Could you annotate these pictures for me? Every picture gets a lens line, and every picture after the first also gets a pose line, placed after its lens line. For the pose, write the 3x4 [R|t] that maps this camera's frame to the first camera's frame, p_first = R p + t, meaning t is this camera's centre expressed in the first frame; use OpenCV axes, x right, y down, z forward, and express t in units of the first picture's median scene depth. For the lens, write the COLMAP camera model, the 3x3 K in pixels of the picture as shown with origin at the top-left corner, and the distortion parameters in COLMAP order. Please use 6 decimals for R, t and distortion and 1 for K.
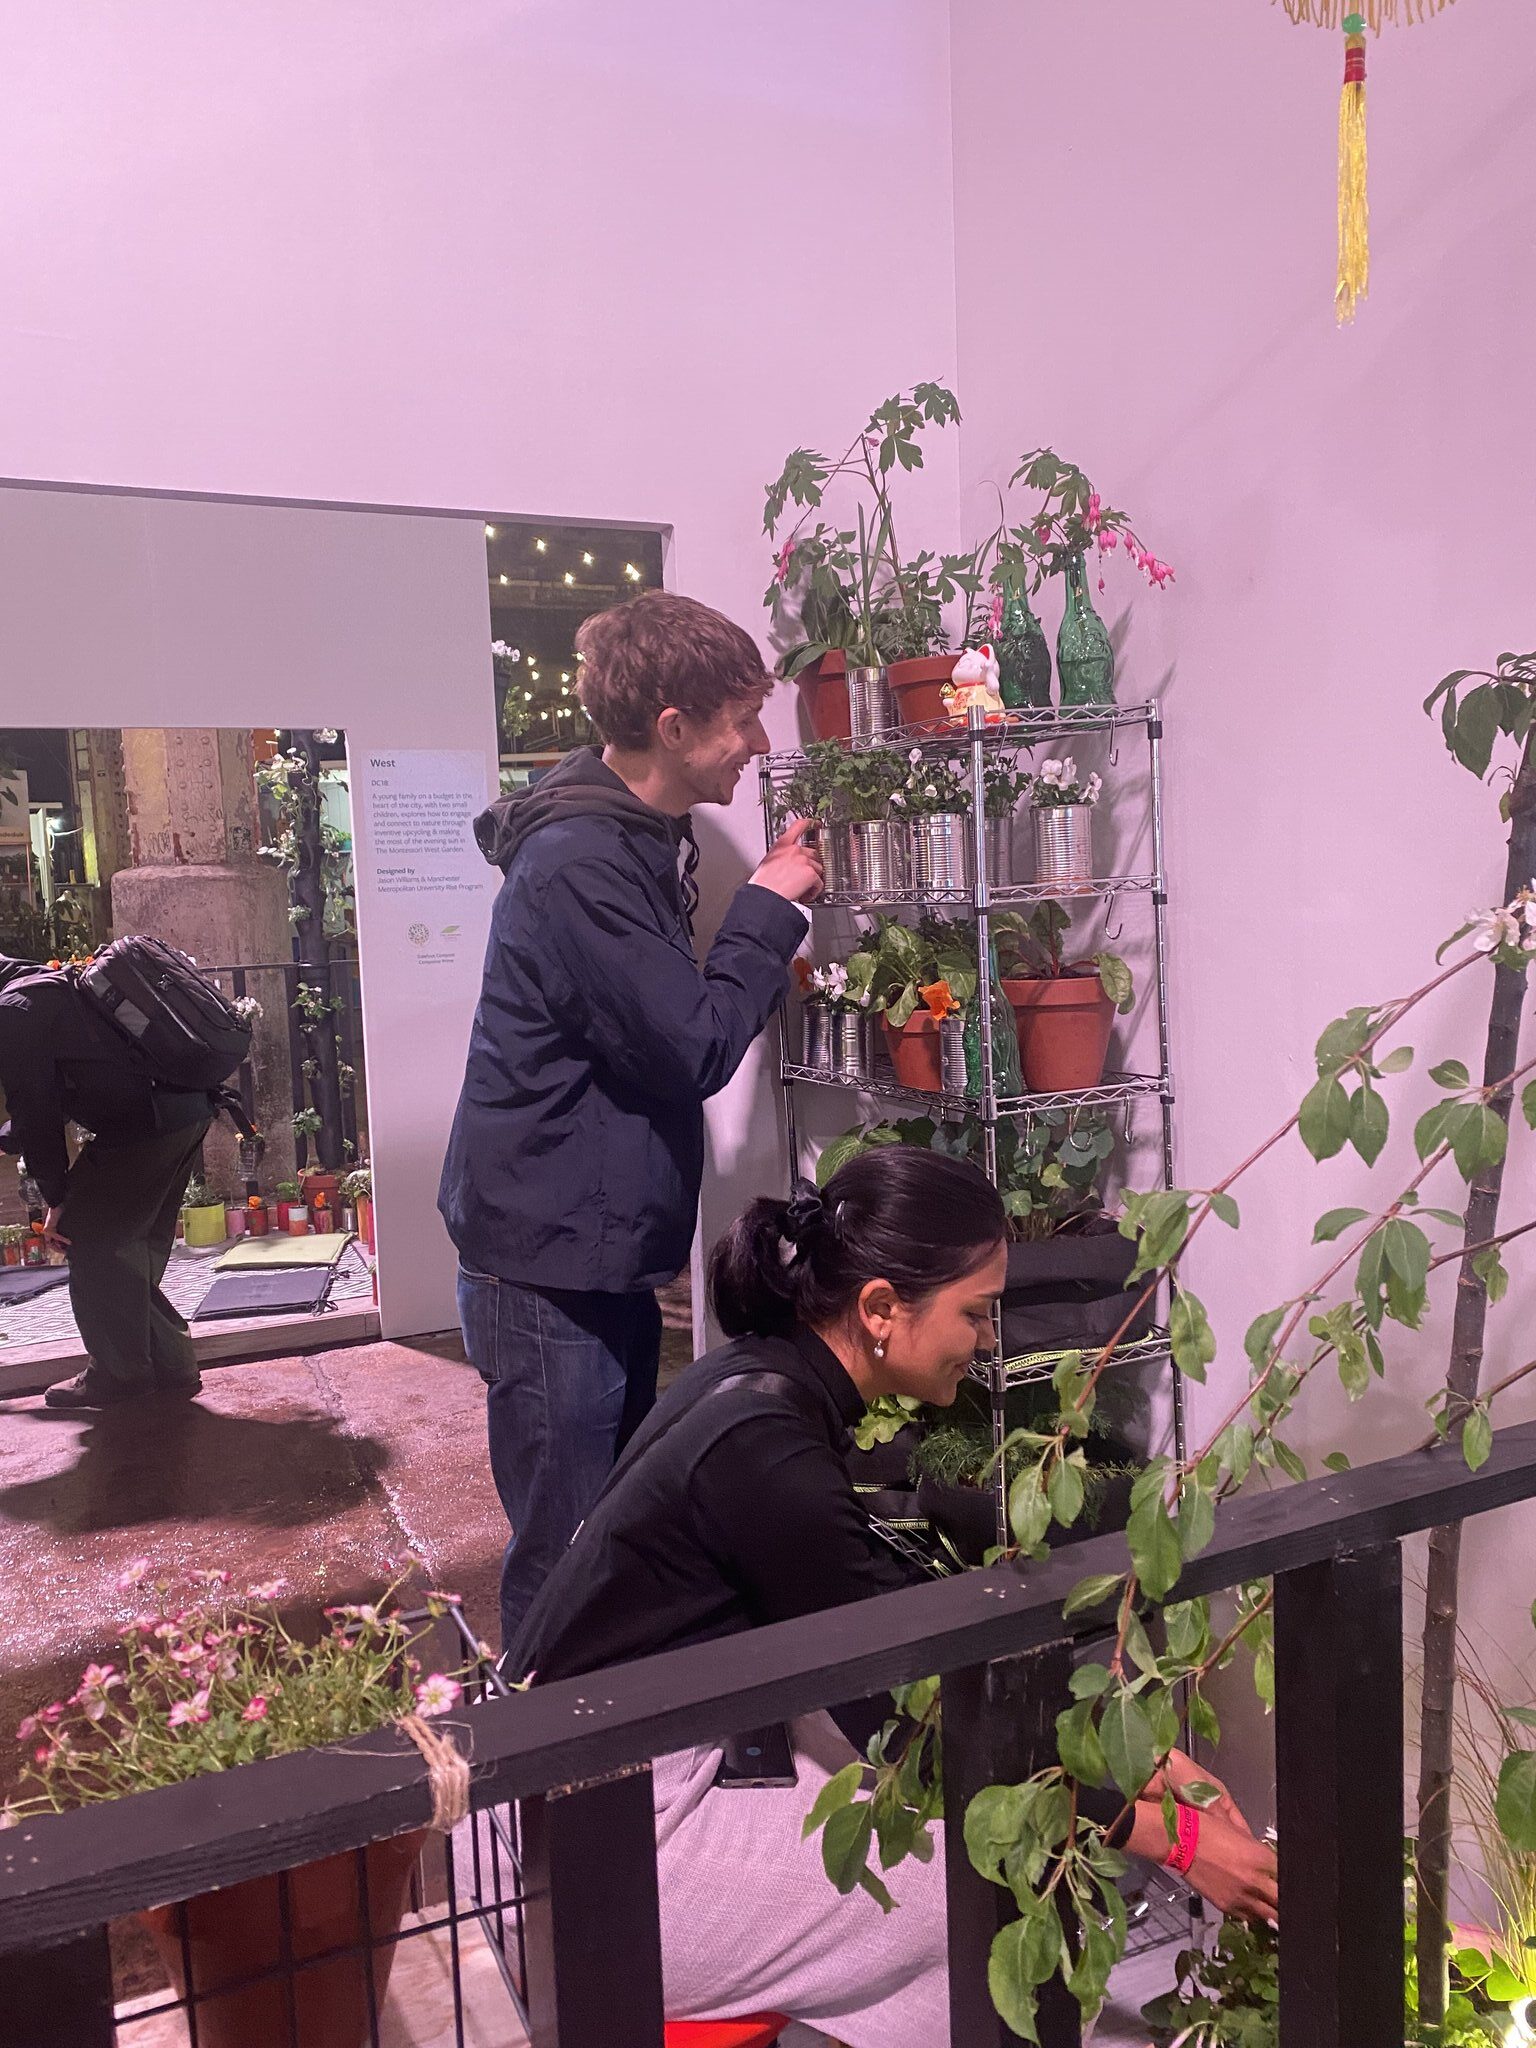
lens RADIAL K [[1567.5, 0, 771.0], [0, 1567.5, 1018.8], [0, 0, 1]] dist [0.082230, -0.070890]
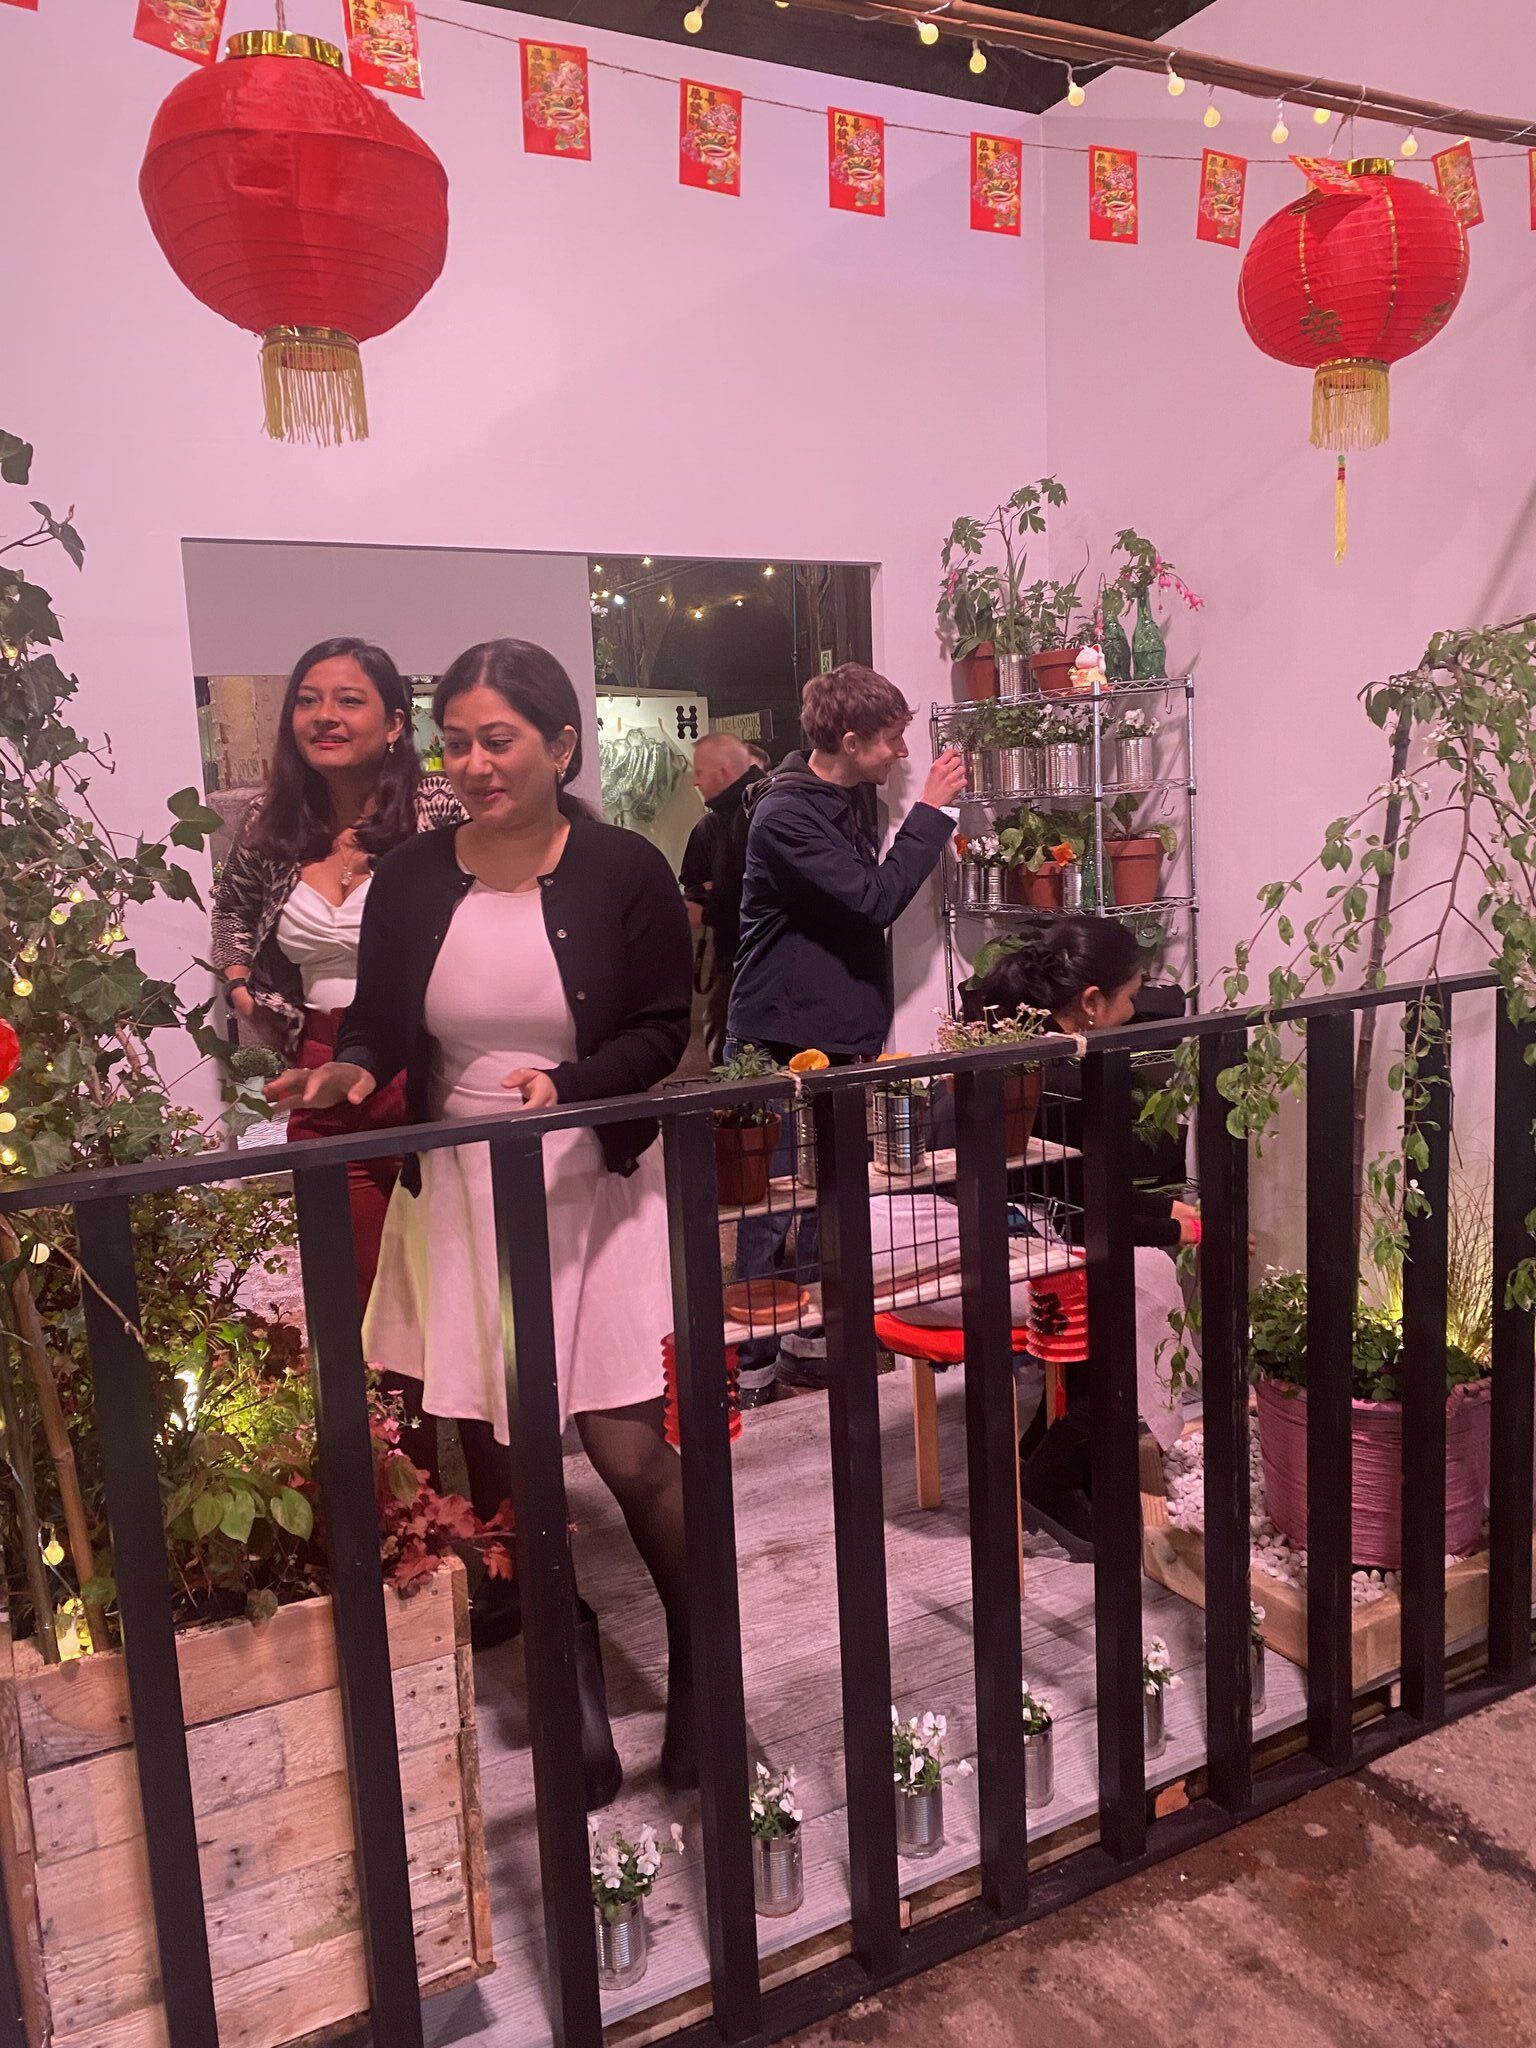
lens RADIAL K [[1549.4, 0, 768.0], [0, 1549.4, 1024.0], [0, 0, 1]] dist [0.125356, -0.207084]
pose [[0.997797, -0.019001, 0.063566, -0.323221], [0.015598, 0.998440, 0.053609, 0.076768], [-0.064485, -0.052499, 0.996537, -0.674586]]
